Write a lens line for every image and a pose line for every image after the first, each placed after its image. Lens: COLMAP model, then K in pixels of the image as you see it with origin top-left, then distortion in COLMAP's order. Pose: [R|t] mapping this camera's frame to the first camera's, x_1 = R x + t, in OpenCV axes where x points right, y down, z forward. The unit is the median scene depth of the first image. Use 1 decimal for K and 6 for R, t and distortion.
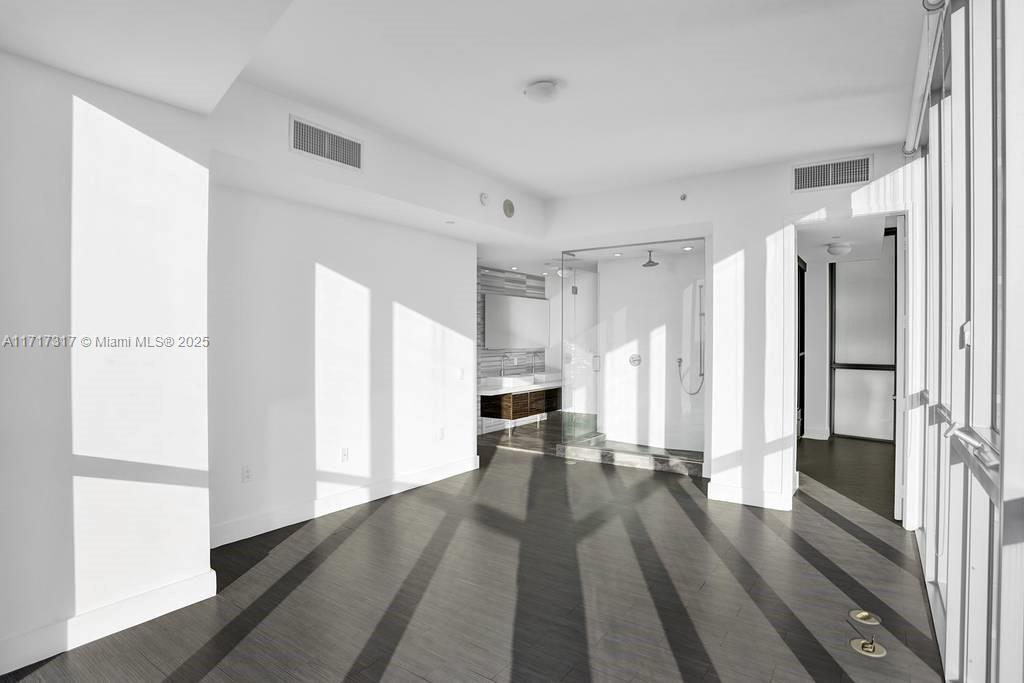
lens RADIAL K [[549.9, 0, 511.4], [0, 549.9, 340.0], [0, 0, 1]] dist [-0.015940, -0.002761]
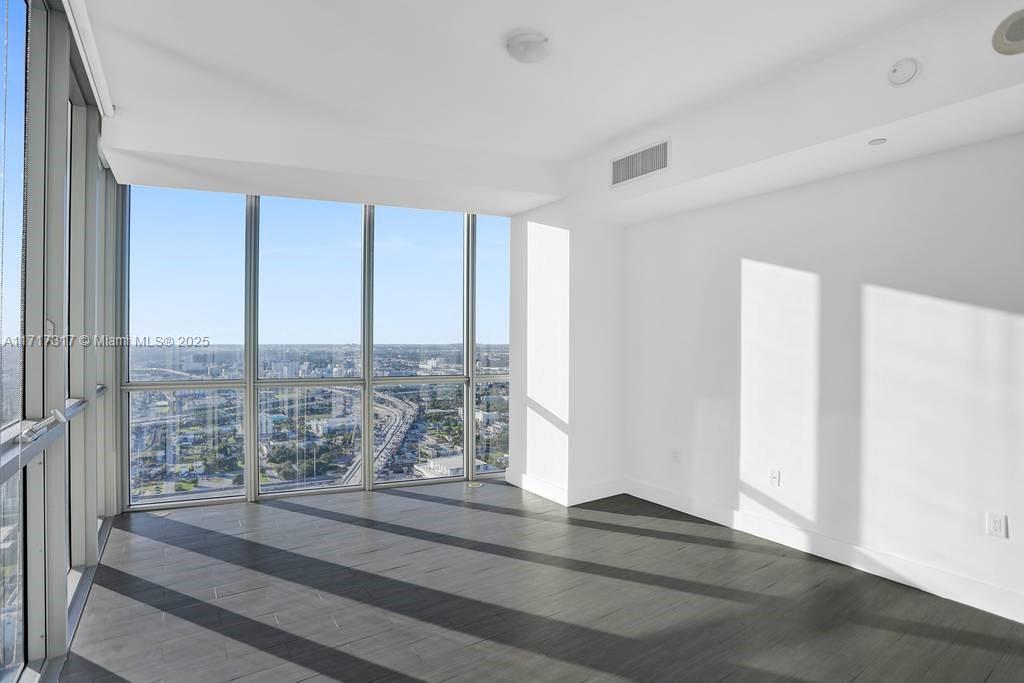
lens RADIAL K [[512.1, 0, 505.4], [0, 512.1, 337.6], [0, 0, 1]] dist [-0.025729, 0.008745]
pose [[-0.340714, -0.012925, -0.940078, 0.602779], [-0.014387, 0.999860, -0.008533, 0.007399], [0.940057, 0.010618, -0.340853, 0.917946]]
